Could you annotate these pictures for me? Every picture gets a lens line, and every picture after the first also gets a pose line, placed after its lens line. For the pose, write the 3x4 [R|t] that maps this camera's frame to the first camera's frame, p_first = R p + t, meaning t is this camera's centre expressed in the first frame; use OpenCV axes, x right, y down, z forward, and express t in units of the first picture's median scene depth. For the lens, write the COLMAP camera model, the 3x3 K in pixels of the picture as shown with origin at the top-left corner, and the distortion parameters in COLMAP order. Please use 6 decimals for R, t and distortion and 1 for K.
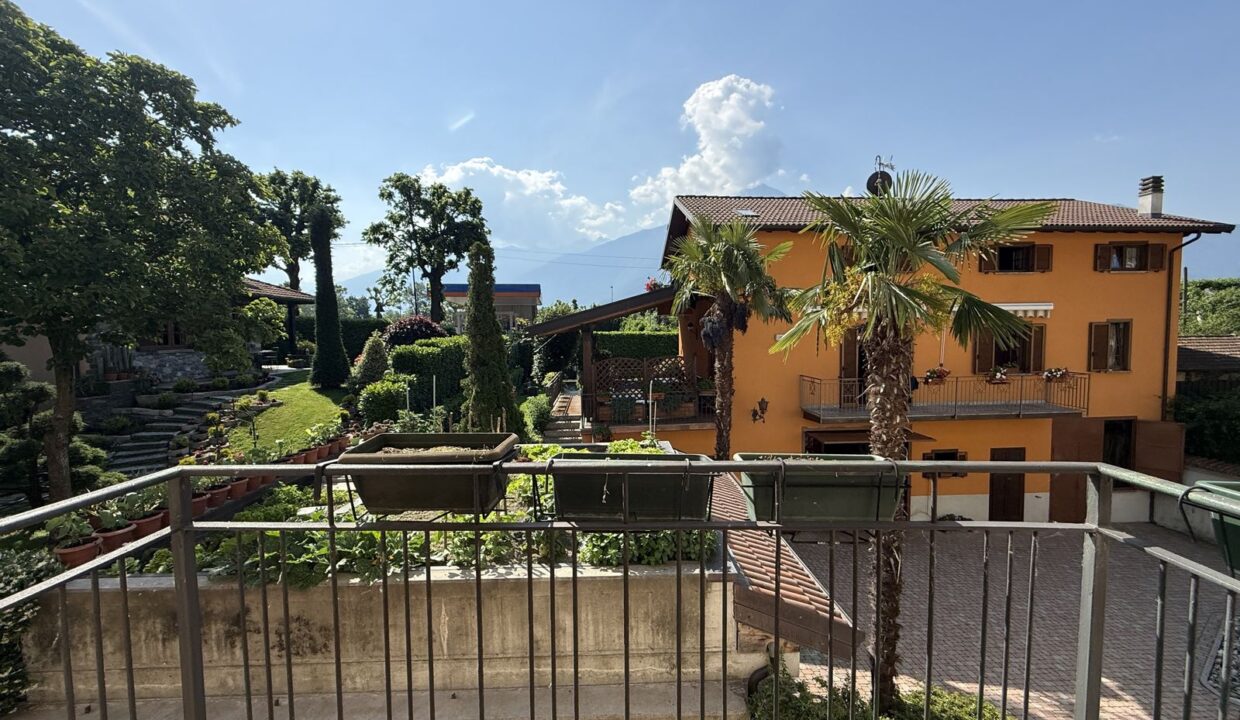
lens RADIAL K [[495.6, 0, 623.2], [0, 495.6, 355.8], [0, 0, 1]] dist [0.004060, -0.000696]
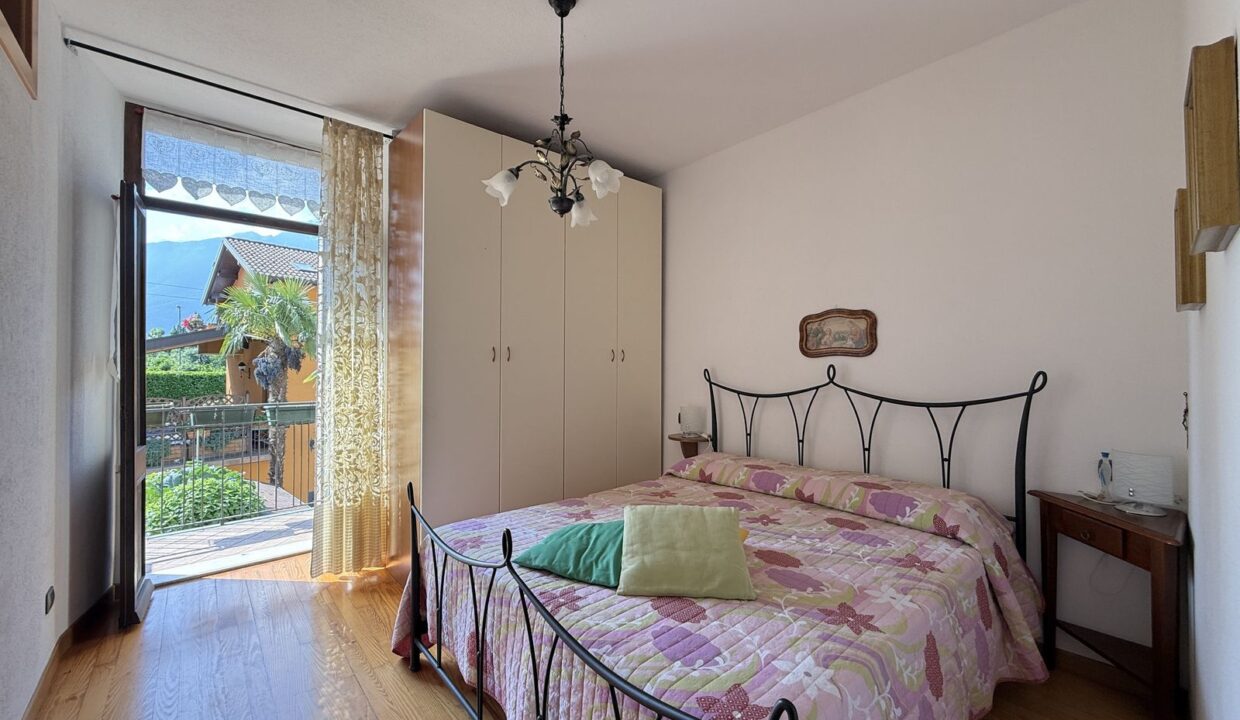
lens RADIAL K [[495.6, 0, 626.6], [0, 495.6, 359.3], [0, 0, 1]] dist [0.004060, -0.000696]
pose [[0.699403, 0.018096, 0.714499, -0.051112], [0.035047, 0.997609, -0.059572, 0.019728], [-0.713868, 0.066706, 0.697096, -0.347155]]
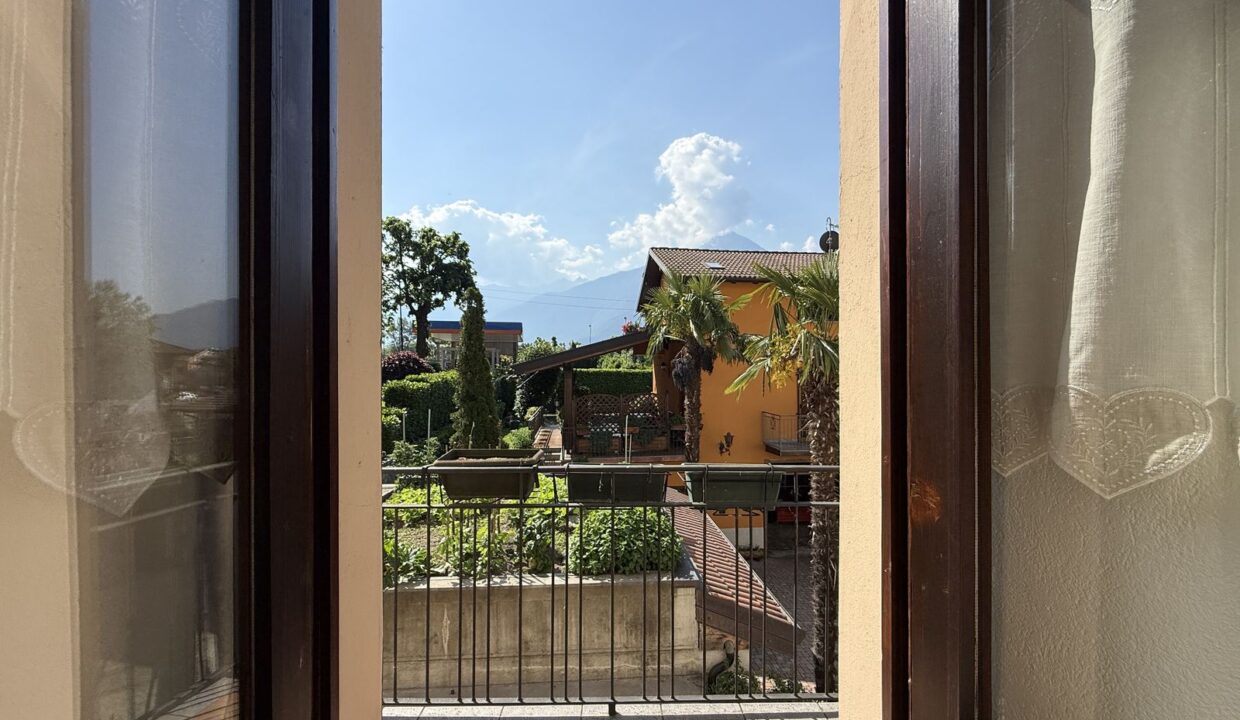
lens RADIAL K [[495.6, 0, 614.6], [0, 495.6, 358.2], [0, 0, 1]] dist [0.004060, -0.000696]
pose [[0.999431, 0.011986, 0.031533, -0.006229], [-0.009926, 0.997856, -0.064697, -0.004930], [-0.032240, 0.064347, 0.997407, -0.090829]]
